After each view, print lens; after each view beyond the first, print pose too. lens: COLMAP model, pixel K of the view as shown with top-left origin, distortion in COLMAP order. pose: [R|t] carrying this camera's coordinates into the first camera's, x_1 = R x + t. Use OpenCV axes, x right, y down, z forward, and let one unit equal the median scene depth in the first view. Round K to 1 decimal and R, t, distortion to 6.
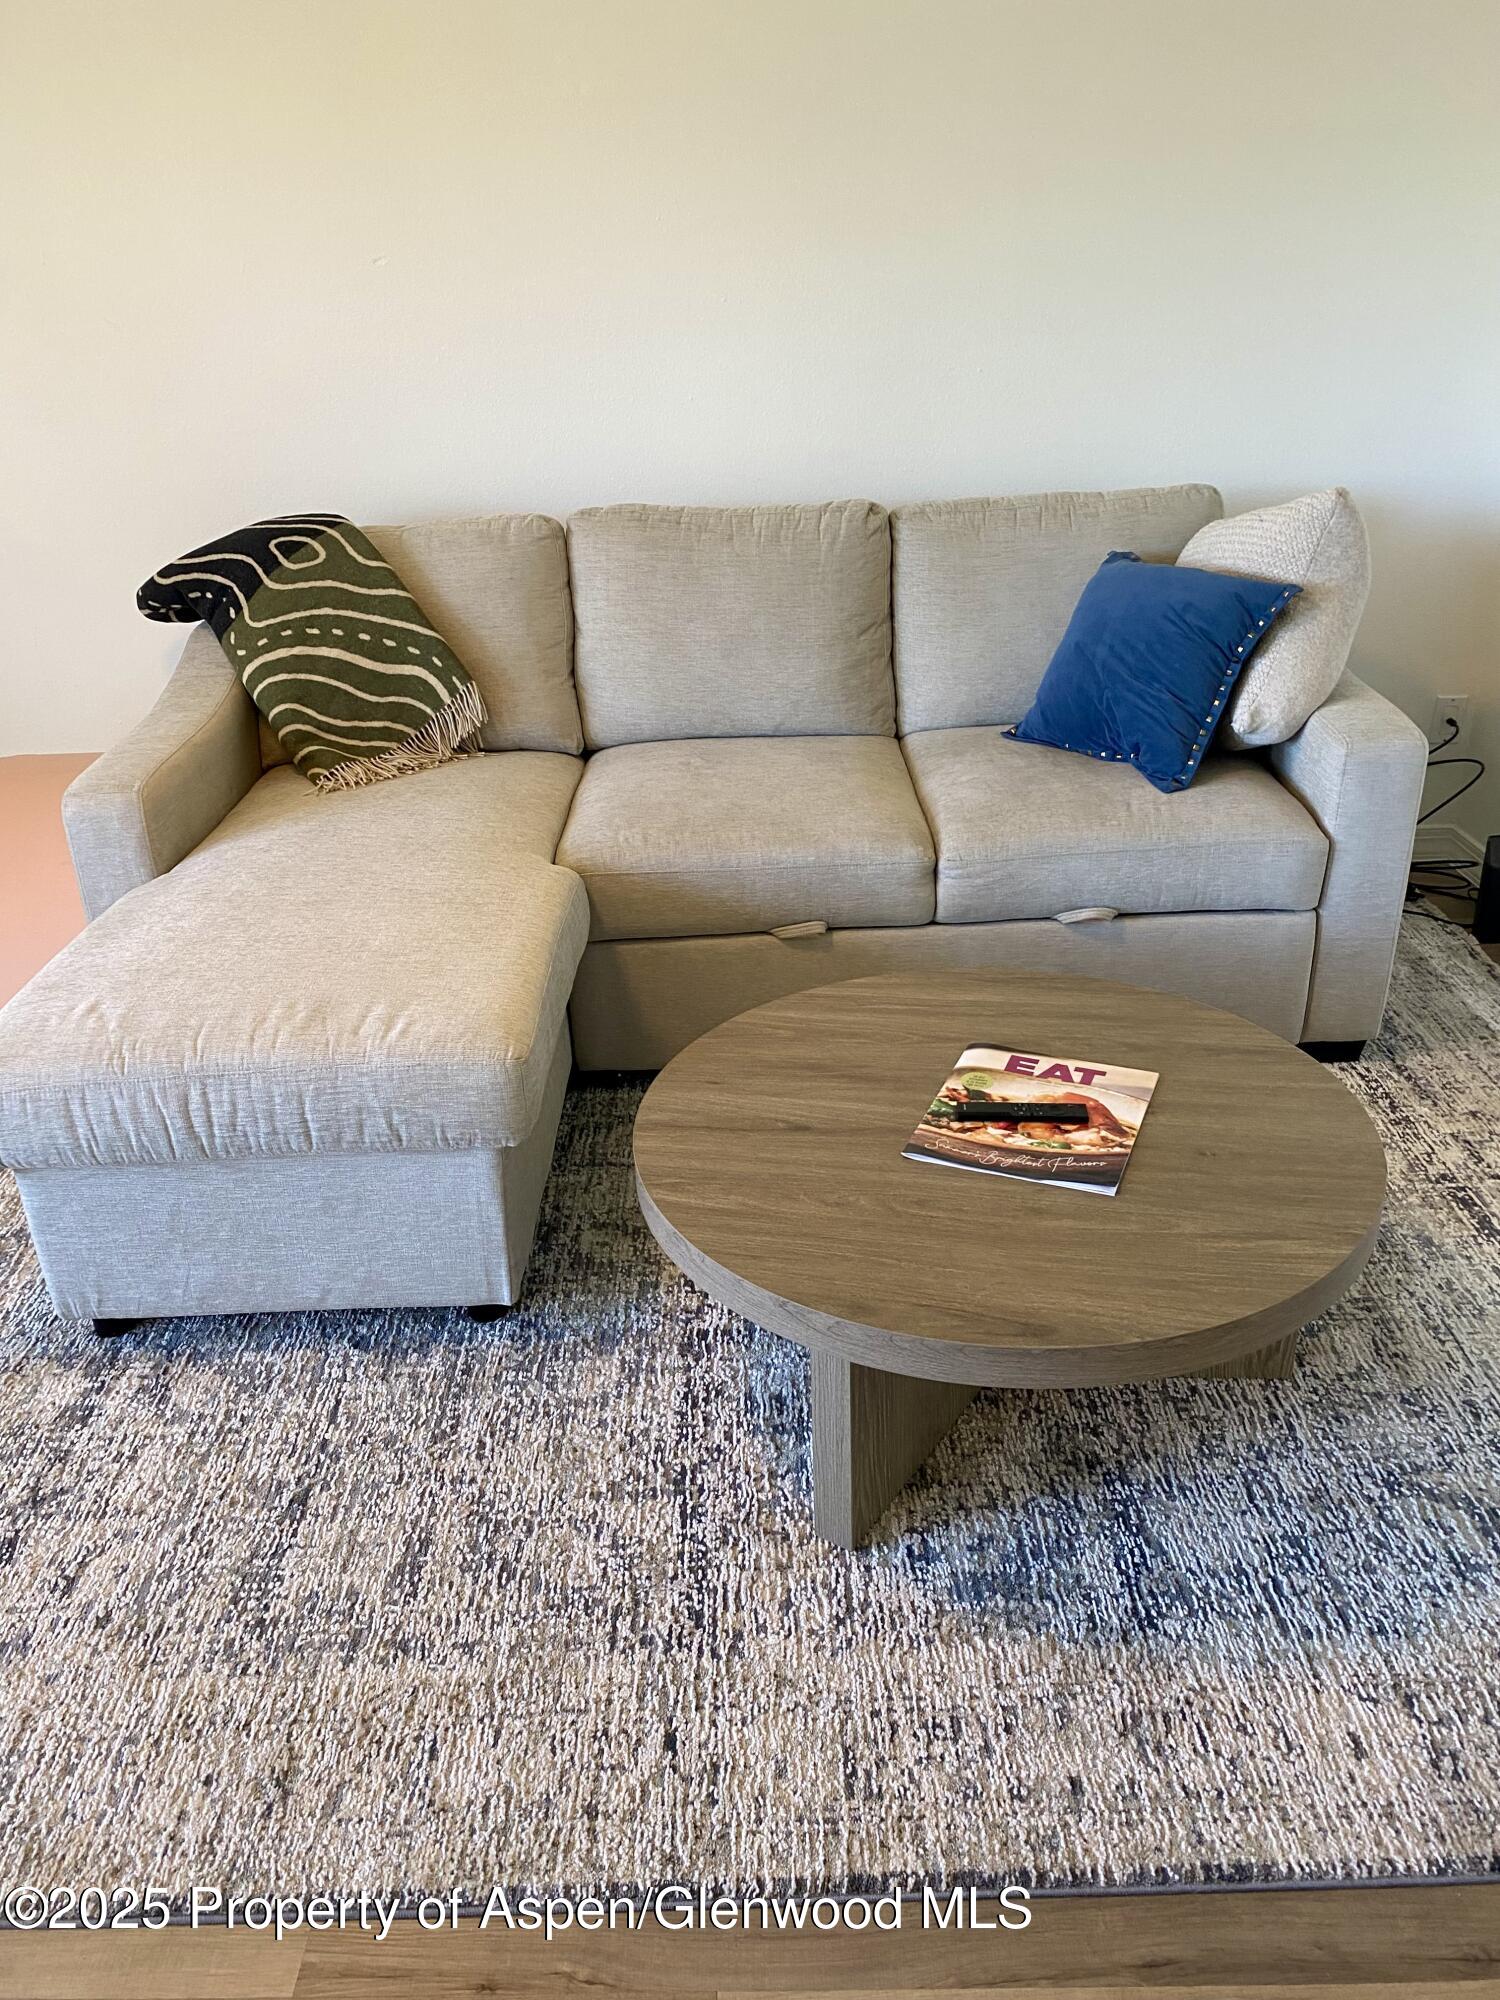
lens RADIAL K [[1516.1, 0, 752.4], [0, 1516.1, 991.8], [0, 0, 1]] dist [0.012274, -0.009528]
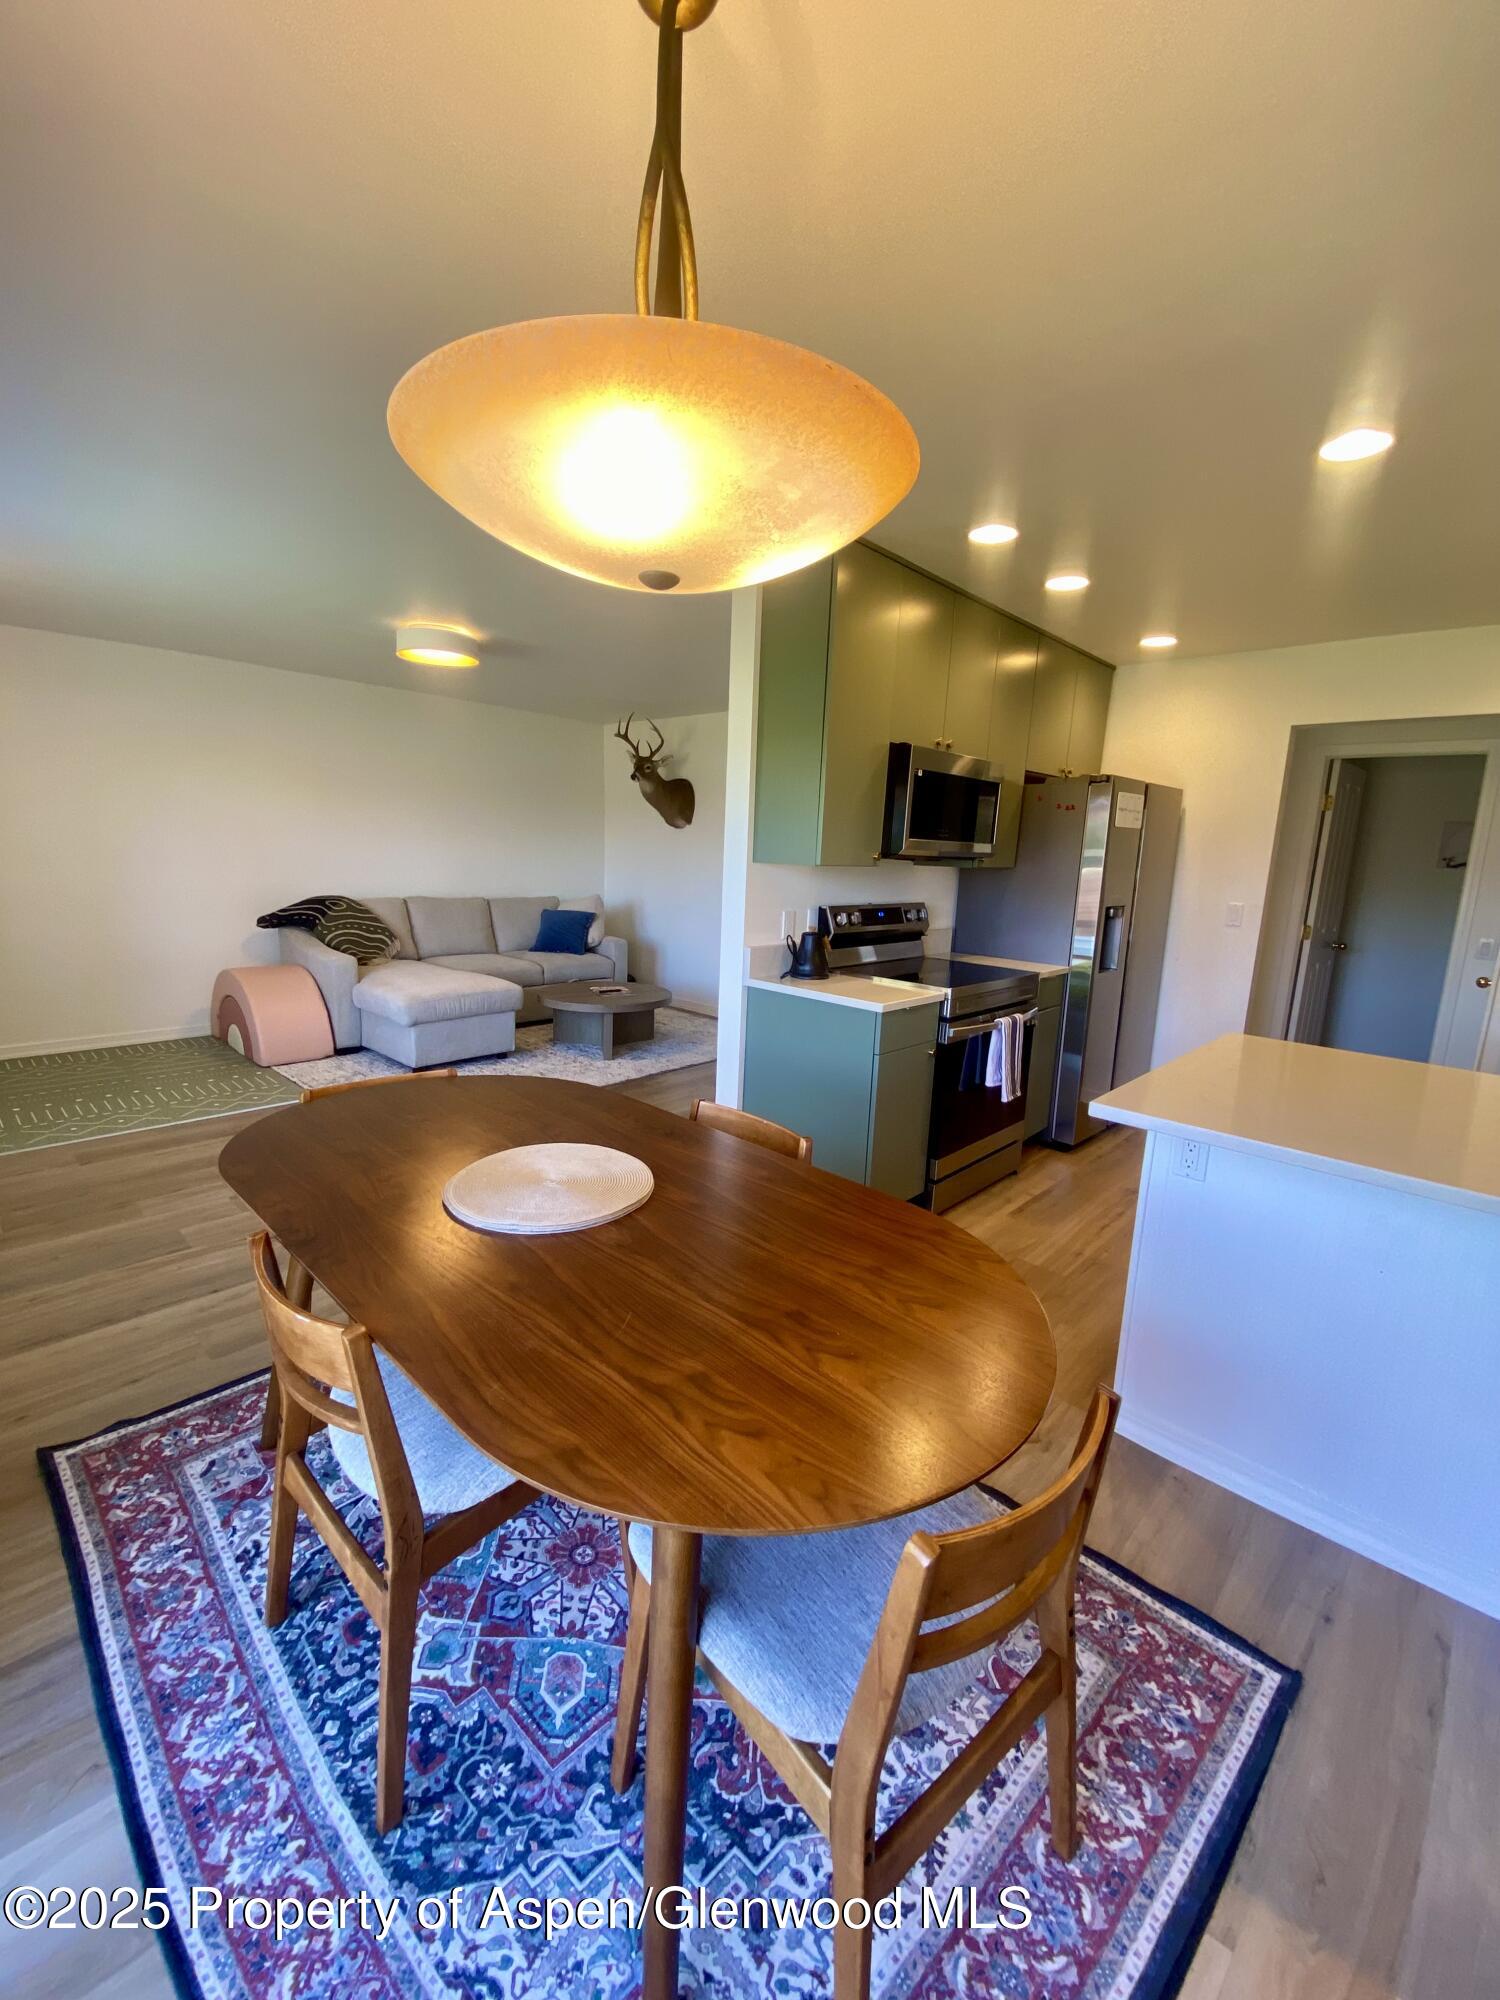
lens RADIAL K [[808.9, 0, 743.8], [0, 808.9, 995.5], [0, 0, 1]] dist [0.018385, -0.019719]
pose [[0.680092, -0.057405, 0.730876, -1.197208], [0.238183, 0.960150, -0.146221, 0.464794], [-0.693357, 0.273526, 0.666663, -0.950731]]
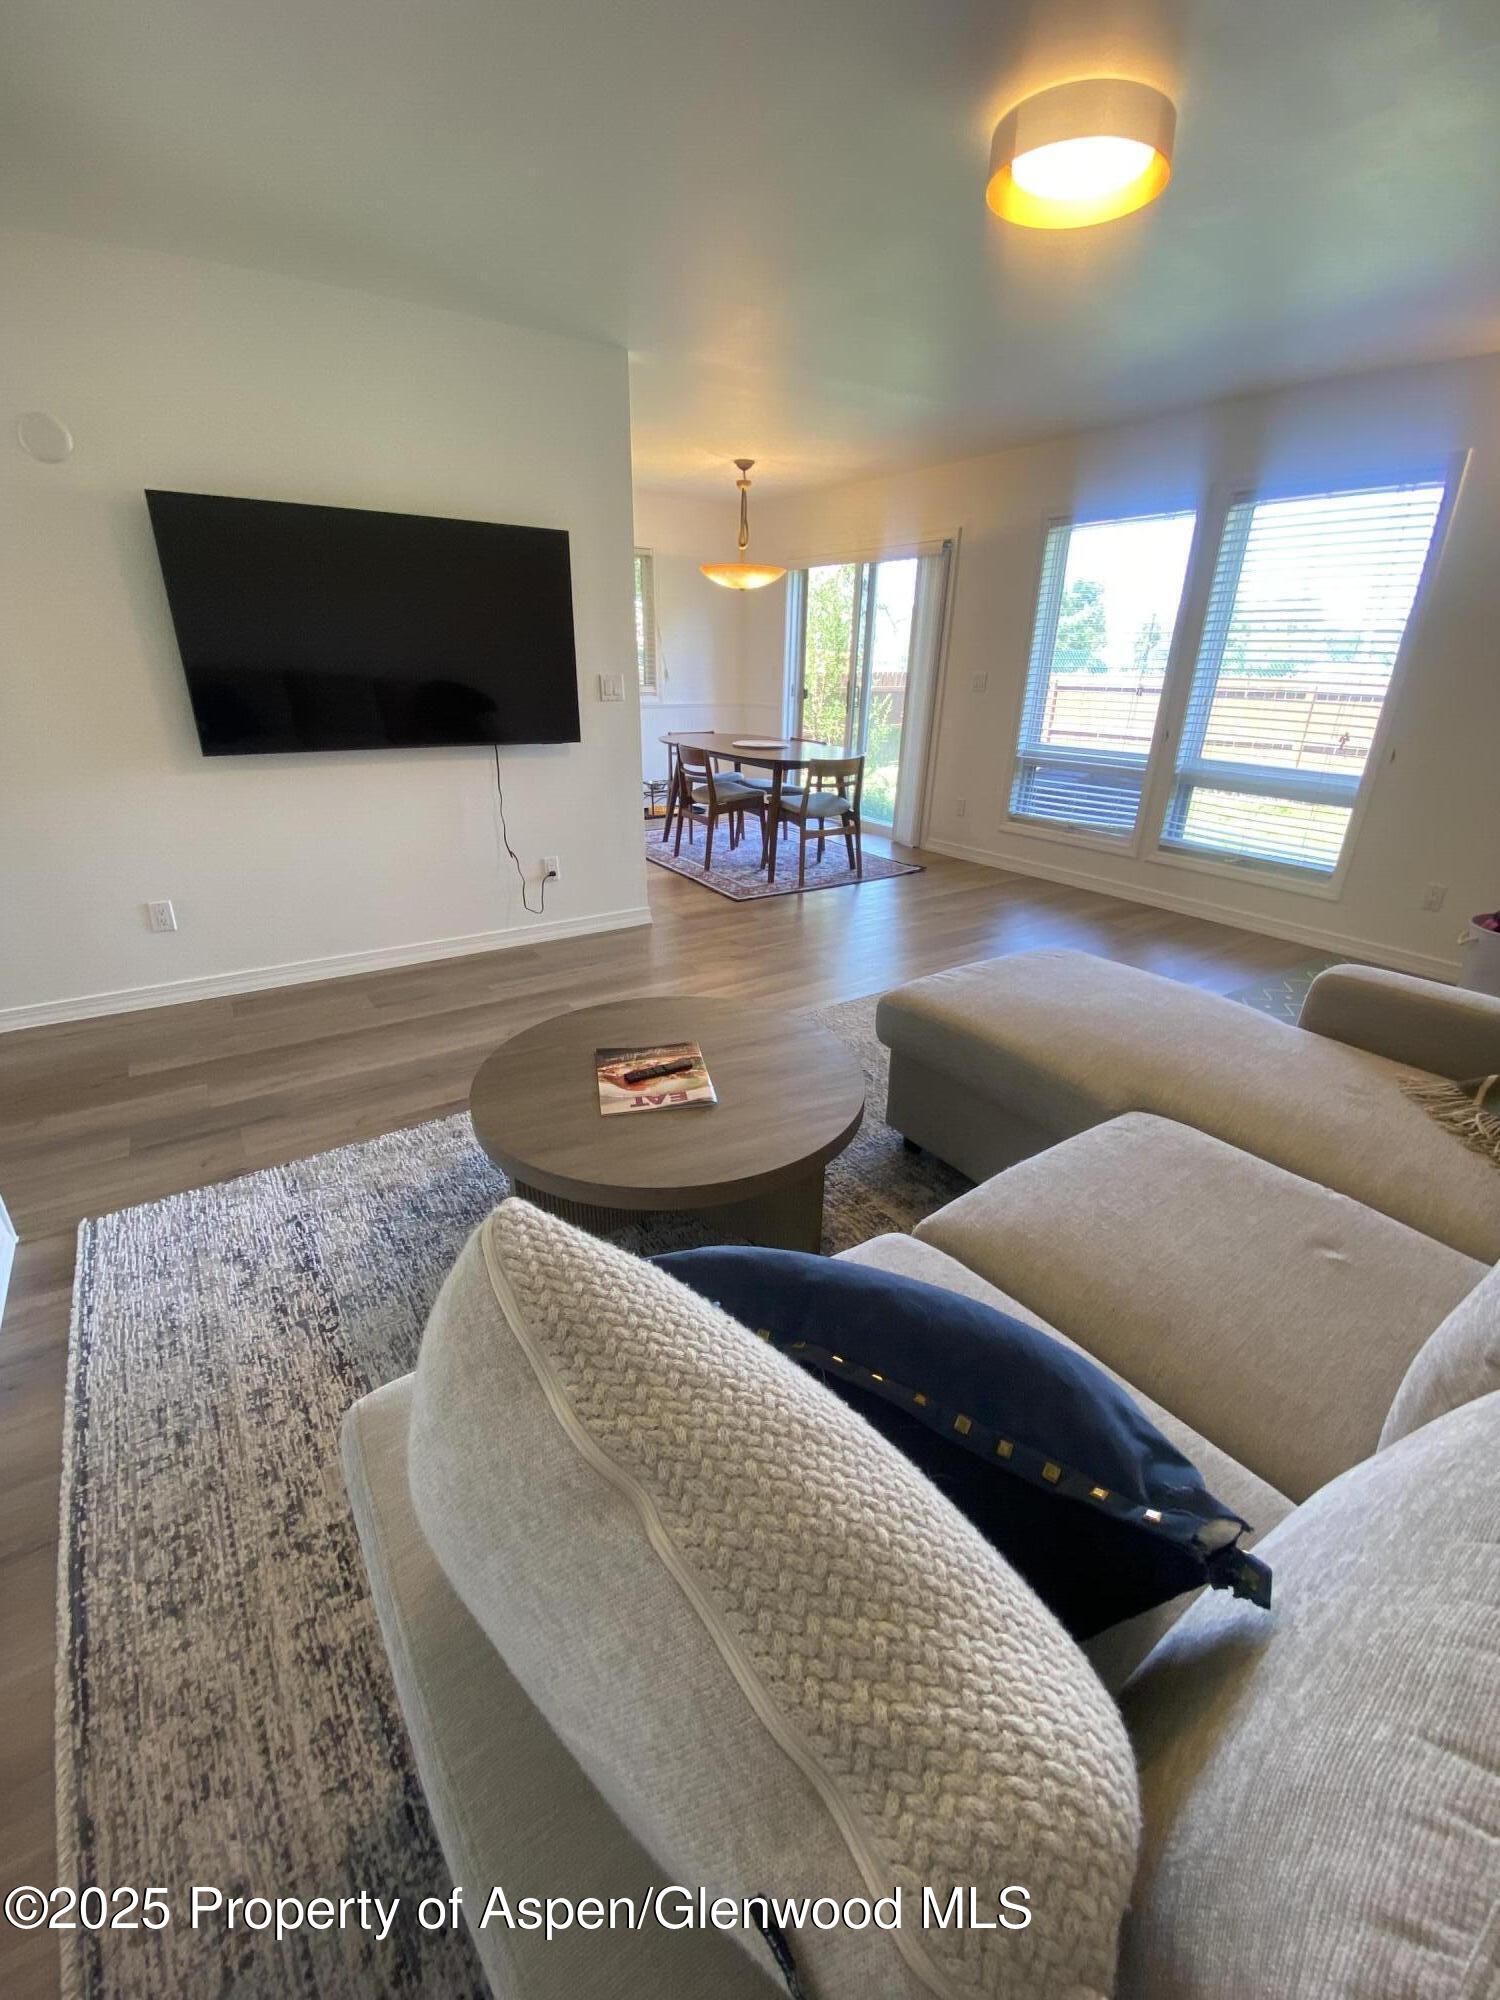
lens RADIAL K [[808.9, 0, 743.8], [0, 808.9, 995.5], [0, 0, 1]] dist [0.018385, -0.019719]
pose [[-0.820284, 0.254109, -0.512408, 0.419776], [-0.211837, 0.697197, 0.684866, -0.500247], [0.531280, 0.670332, -0.518070, 1.096061]]
